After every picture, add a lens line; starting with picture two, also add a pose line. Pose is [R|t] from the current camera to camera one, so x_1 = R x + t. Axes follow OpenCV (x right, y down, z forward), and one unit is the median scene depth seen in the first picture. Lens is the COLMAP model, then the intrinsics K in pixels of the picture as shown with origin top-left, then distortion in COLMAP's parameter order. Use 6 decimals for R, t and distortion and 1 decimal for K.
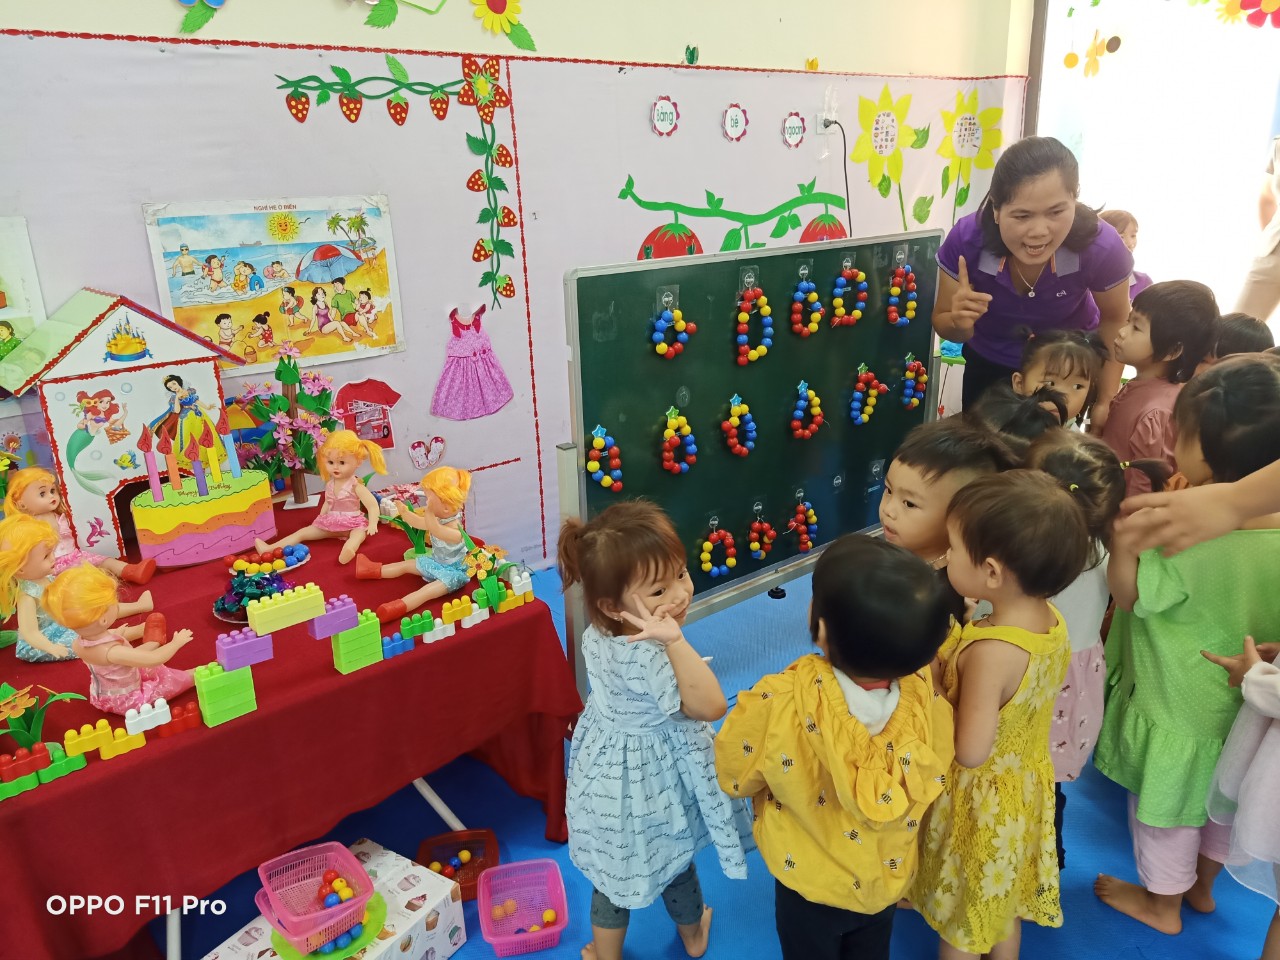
lens RADIAL K [[941.1, 0, 640.0], [0, 941.1, 480.0], [0, 0, 1]] dist [0.105663, -0.171854]
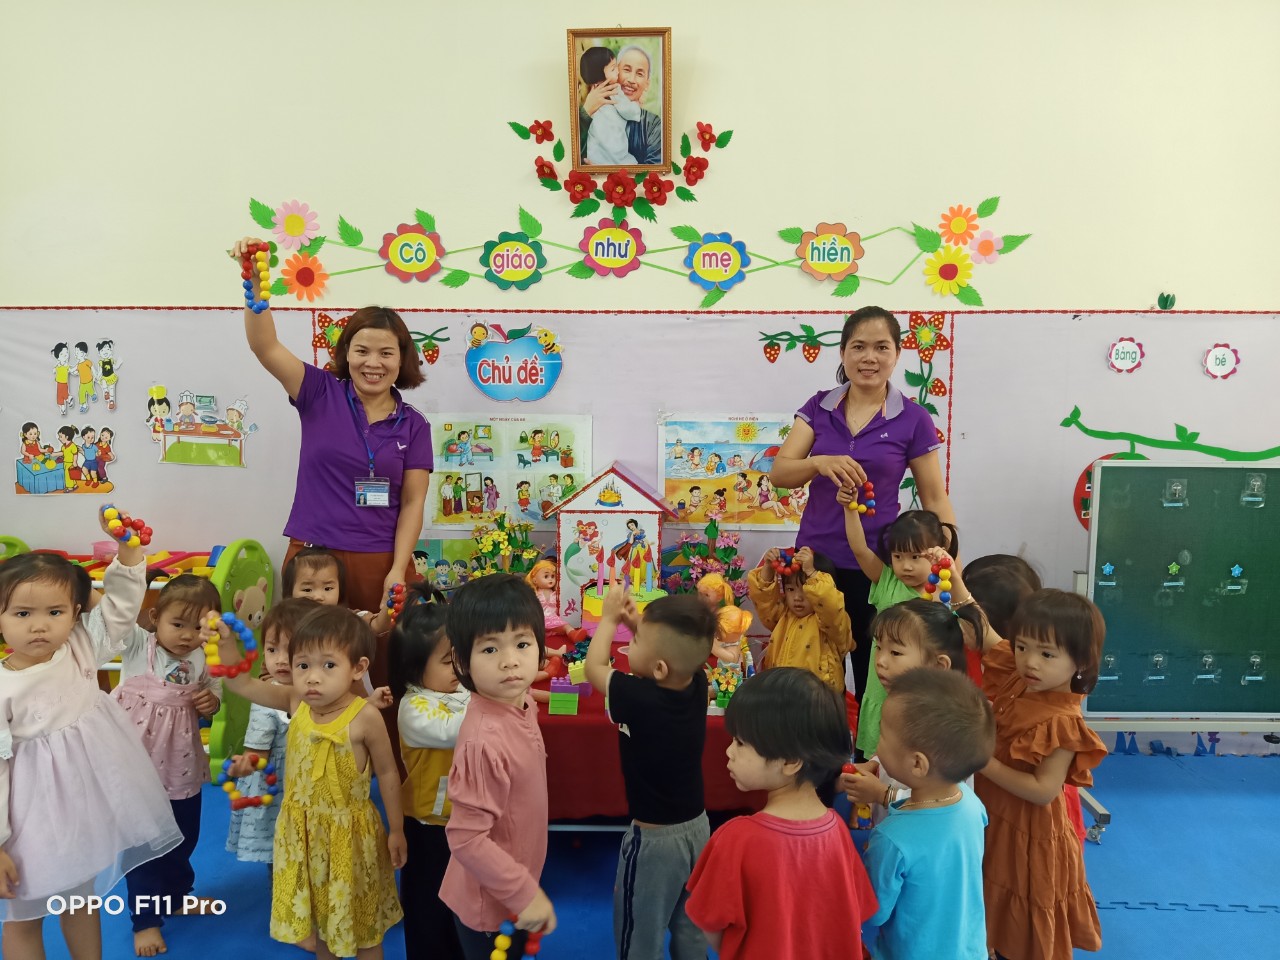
lens RADIAL K [[941.1, 0, 640.0], [0, 941.1, 480.0], [0, 0, 1]] dist [0.105663, -0.171854]
pose [[0.747470, 0.108337, -0.655402, 0.430967], [-0.234968, 0.965950, -0.108306, -0.006543], [0.621352, 0.234954, 0.747475, -0.130113]]
